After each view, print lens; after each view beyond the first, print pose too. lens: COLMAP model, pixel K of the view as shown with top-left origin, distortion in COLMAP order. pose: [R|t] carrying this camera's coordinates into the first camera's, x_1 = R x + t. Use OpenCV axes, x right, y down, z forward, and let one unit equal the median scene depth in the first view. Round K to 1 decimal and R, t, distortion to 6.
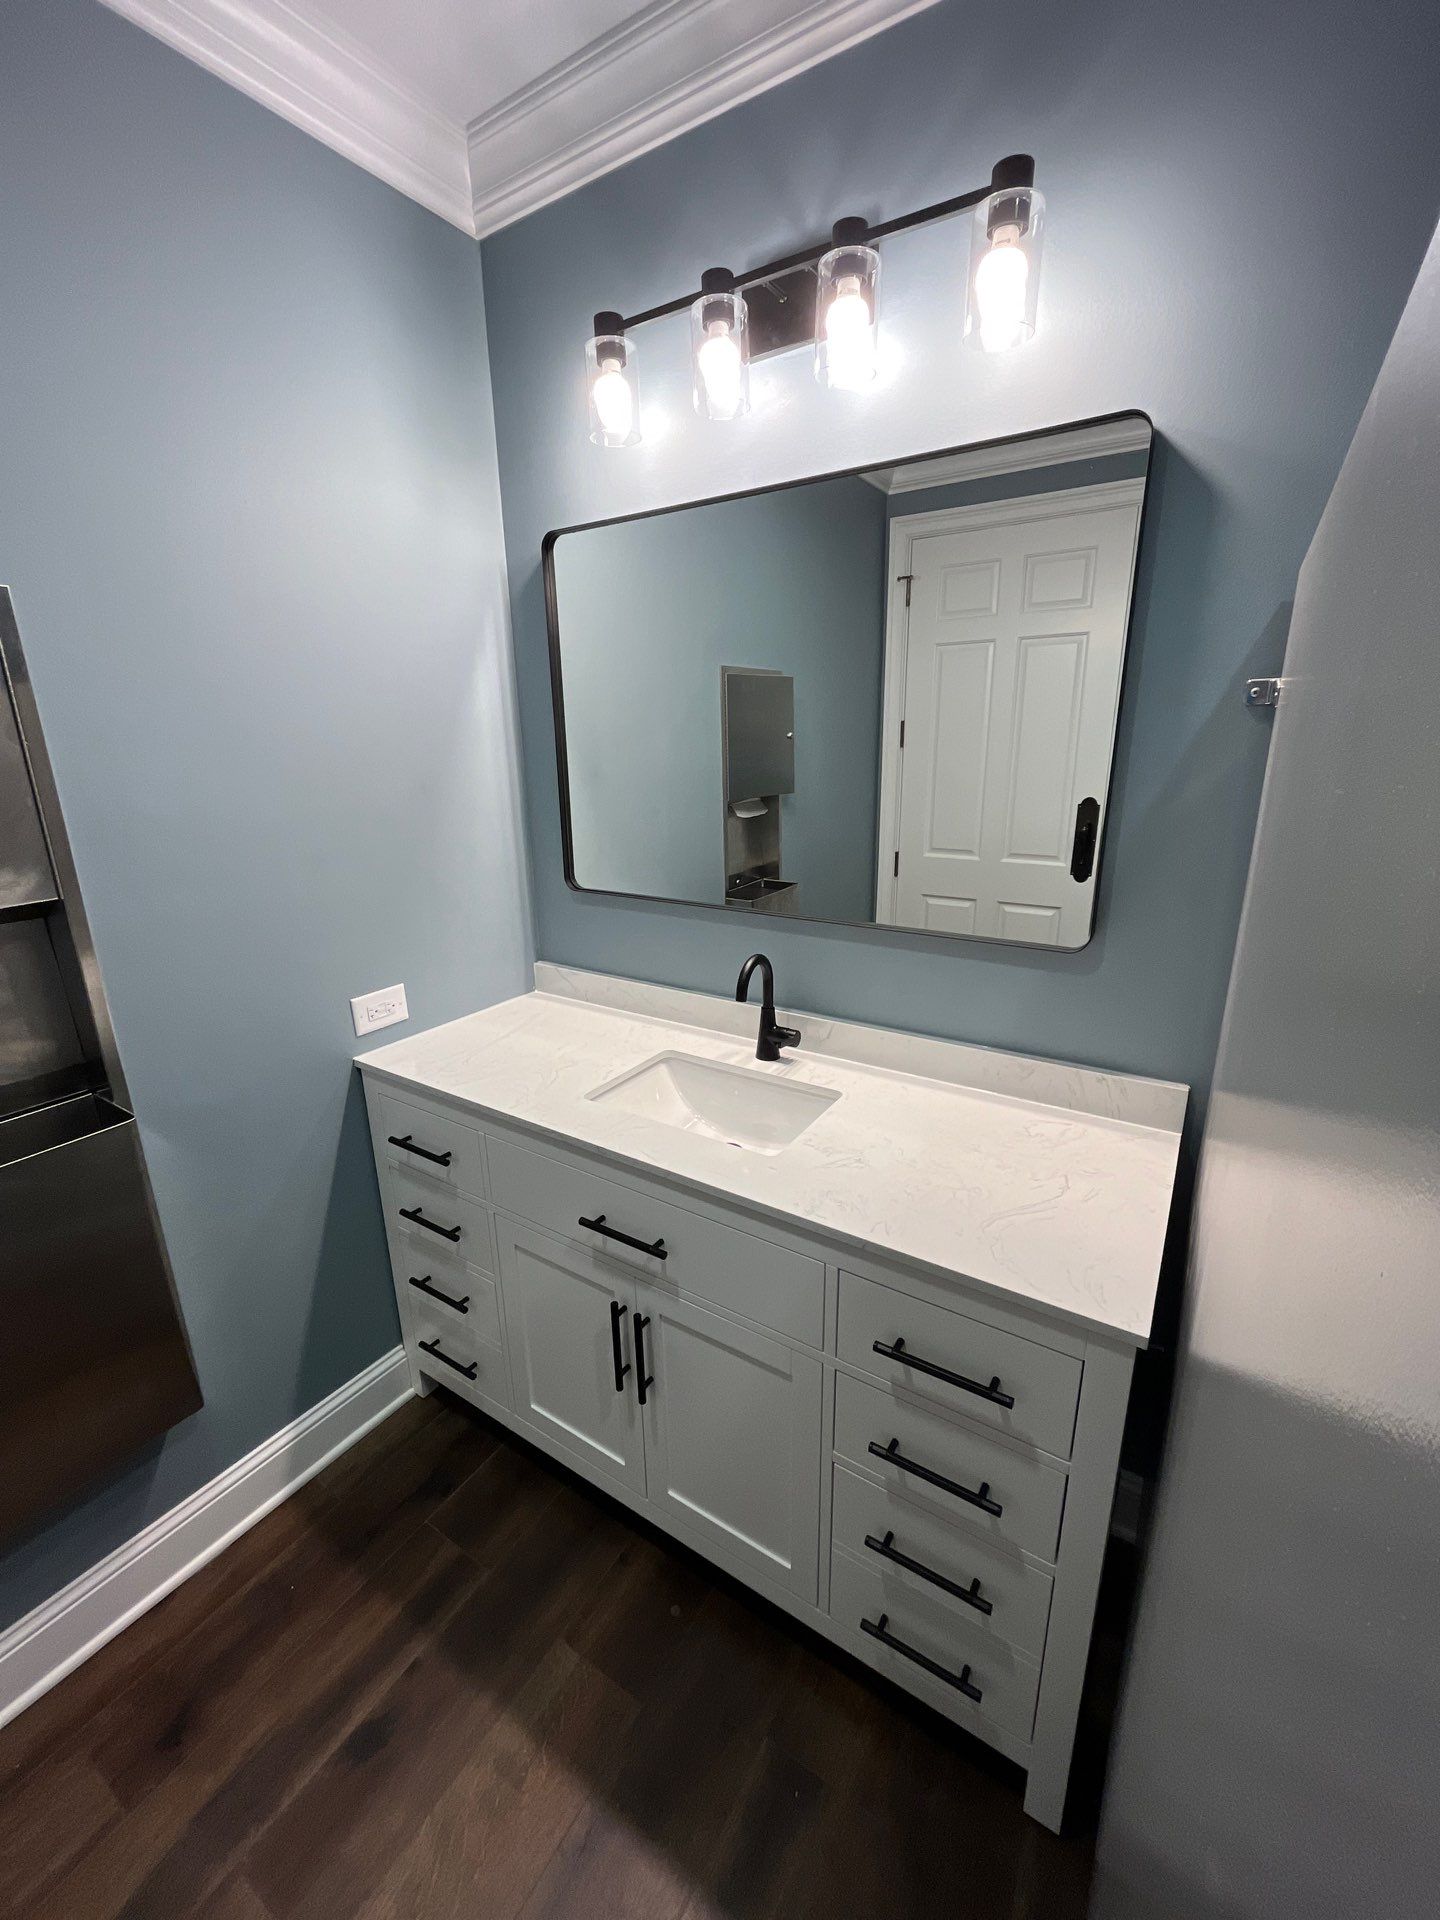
lens RADIAL K [[778.0, 0, 713.6], [0, 778.0, 958.3], [0, 0, 1]] dist [-0.006417, -0.000078]
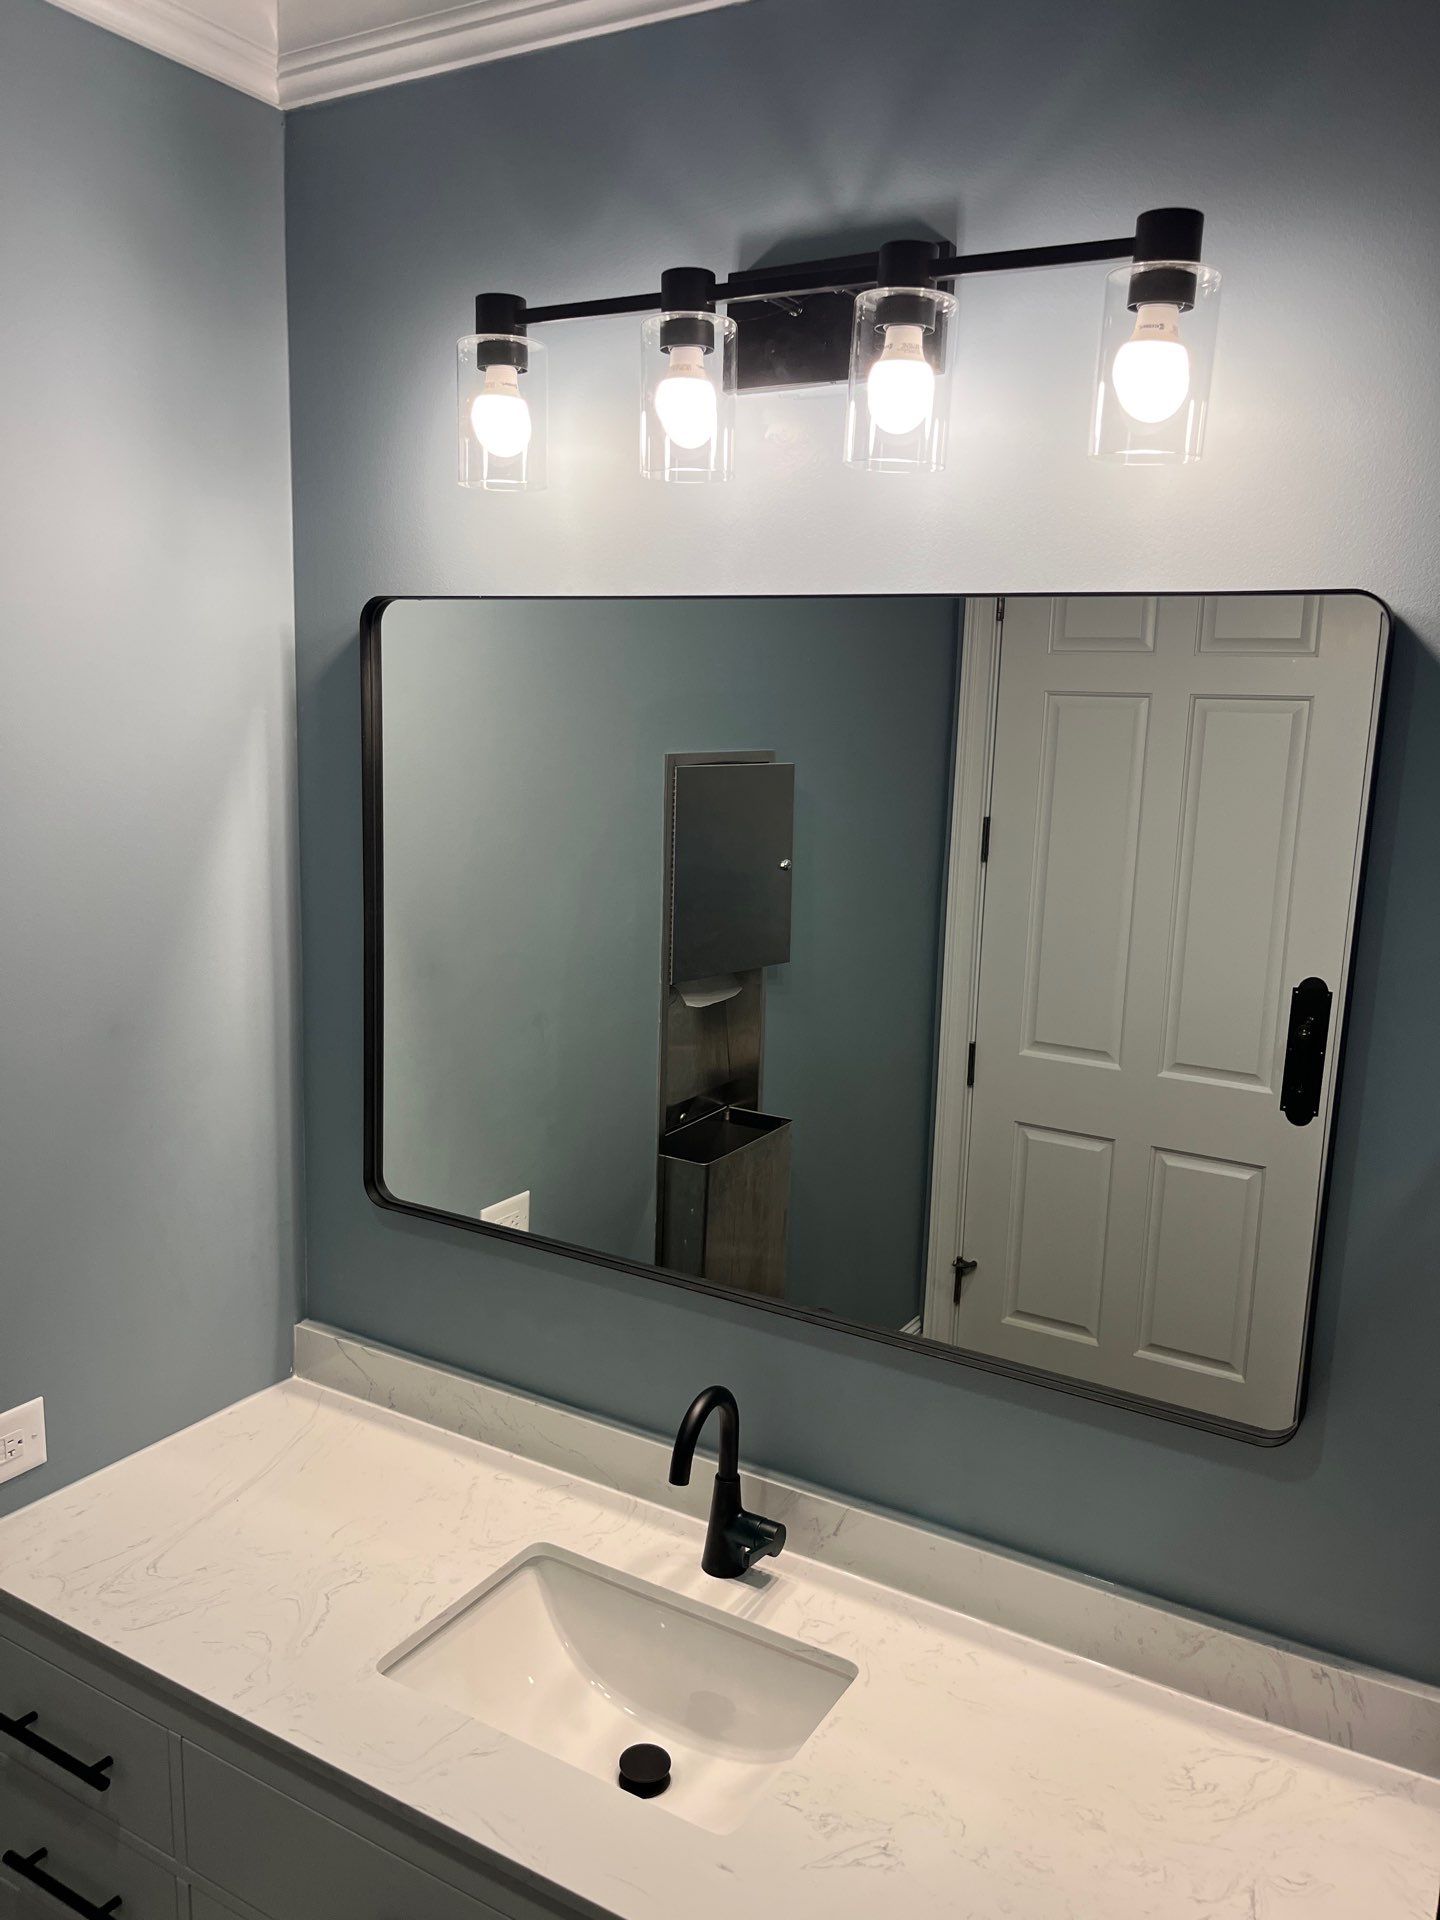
lens RADIAL K [[1459.4, 0, 720.7], [0, 1459.4, 966.6], [0, 0, 1]] dist [0.061050, -0.098113]
pose [[0.997437, 0.043093, 0.057110, -0.009595], [-0.036898, 0.993744, -0.105407, -0.187046], [-0.061295, 0.103029, 0.992788, -0.061099]]
